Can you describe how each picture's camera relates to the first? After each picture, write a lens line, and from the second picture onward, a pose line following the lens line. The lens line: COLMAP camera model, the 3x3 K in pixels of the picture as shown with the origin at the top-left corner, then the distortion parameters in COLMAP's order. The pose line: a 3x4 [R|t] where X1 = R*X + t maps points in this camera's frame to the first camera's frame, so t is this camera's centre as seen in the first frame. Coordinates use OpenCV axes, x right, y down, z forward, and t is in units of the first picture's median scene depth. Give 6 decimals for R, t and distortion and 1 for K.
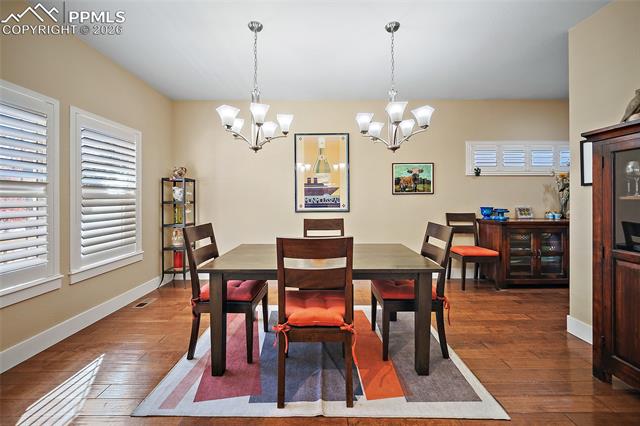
lens RADIAL K [[259.8, 0, 320.9], [0, 259.8, 197.5], [0, 0, 1]] dist [-0.000639, 0.000124]
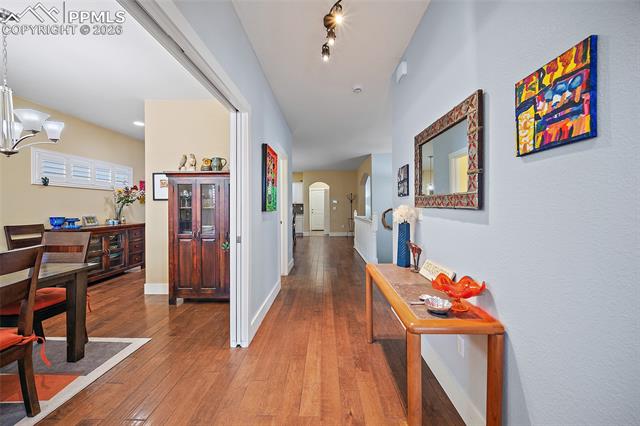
lens RADIAL K [[257.5, 0, 325.2], [0, 257.5, 205.0], [0, 0, 1]] dist [-0.001538, -0.000145]
pose [[0.008300, 0.009171, 0.999924, -0.399874], [0.002408, 0.999955, -0.009191, 0.001130], [-0.999963, 0.002484, 0.008278, -0.061091]]
